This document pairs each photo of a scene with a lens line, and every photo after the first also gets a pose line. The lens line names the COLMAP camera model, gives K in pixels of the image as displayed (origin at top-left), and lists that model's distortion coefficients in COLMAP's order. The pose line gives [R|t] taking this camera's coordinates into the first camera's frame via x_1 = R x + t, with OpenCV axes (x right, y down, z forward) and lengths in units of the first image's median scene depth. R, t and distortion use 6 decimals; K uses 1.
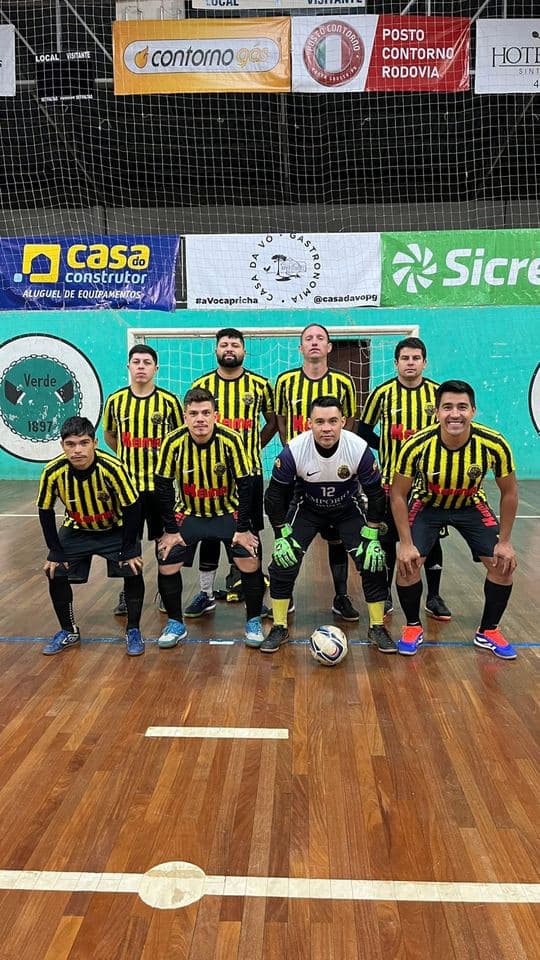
lens RADIAL K [[713.8, 0, 279.3], [0, 713.8, 477.1], [0, 0, 1]] dist [0.065798, -0.092570]
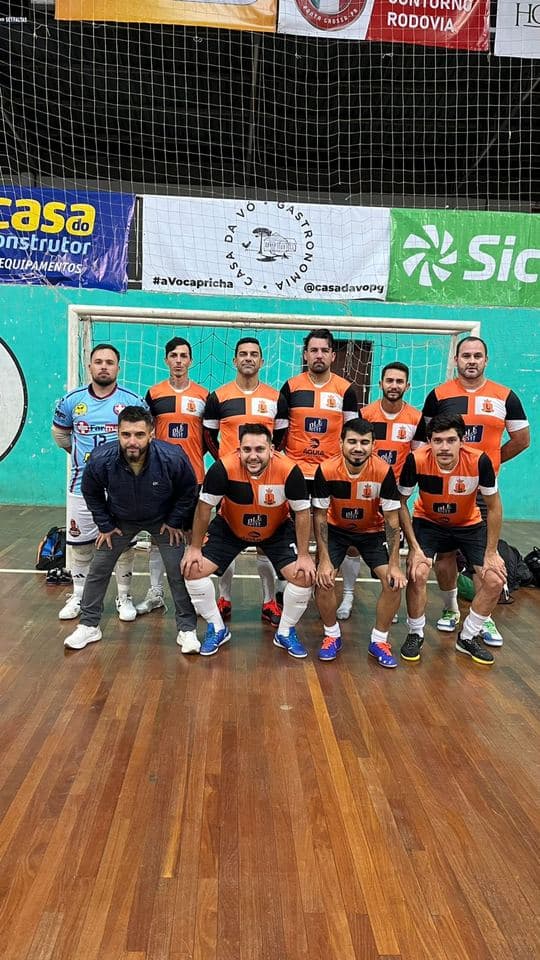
lens RADIAL K [[700.0, 0, 264.8], [0, 700.0, 483.0], [0, 0, 1]] dist [0.069515, -0.083189]
pose [[0.995962, 0.034573, 0.082855, -0.052127], [-0.034933, 0.999385, 0.002903, -0.032084], [-0.082704, -0.005785, 0.996557, 0.225785]]
